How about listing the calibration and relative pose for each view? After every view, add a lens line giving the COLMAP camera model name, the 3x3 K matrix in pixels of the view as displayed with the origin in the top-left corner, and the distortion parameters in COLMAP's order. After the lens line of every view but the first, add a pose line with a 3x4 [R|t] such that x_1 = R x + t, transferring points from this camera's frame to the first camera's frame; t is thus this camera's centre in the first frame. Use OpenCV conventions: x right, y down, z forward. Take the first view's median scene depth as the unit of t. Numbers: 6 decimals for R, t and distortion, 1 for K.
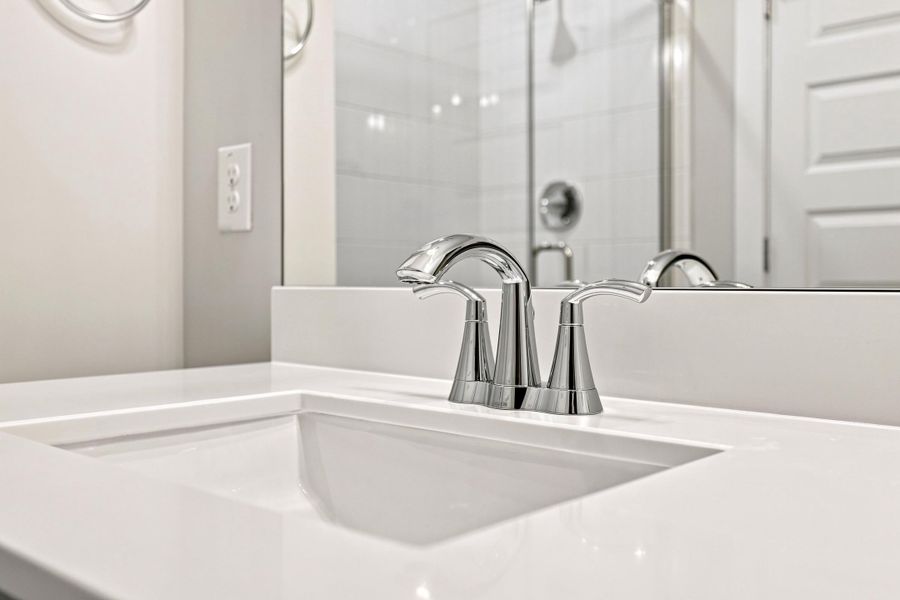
lens RADIAL K [[848.0, 0, 450.4], [0, 848.0, 296.6], [0, 0, 1]] dist [0.007774, 0.000000]
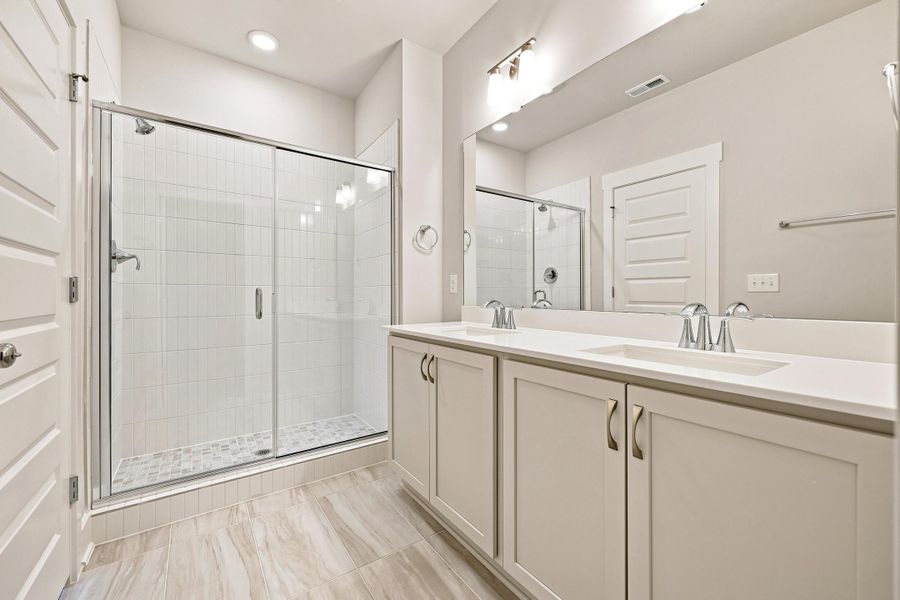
lens RADIAL K [[363.5, 0, 448.4], [0, 363.5, 297.9], [0, 0, 1]] dist [0.000007, 0.000500]
pose [[0.971966, -0.000393, -0.235121, 0.157645], [-0.000966, 0.999983, -0.005663, -0.033063], [0.235120, 0.005732, 0.971950, -0.796736]]
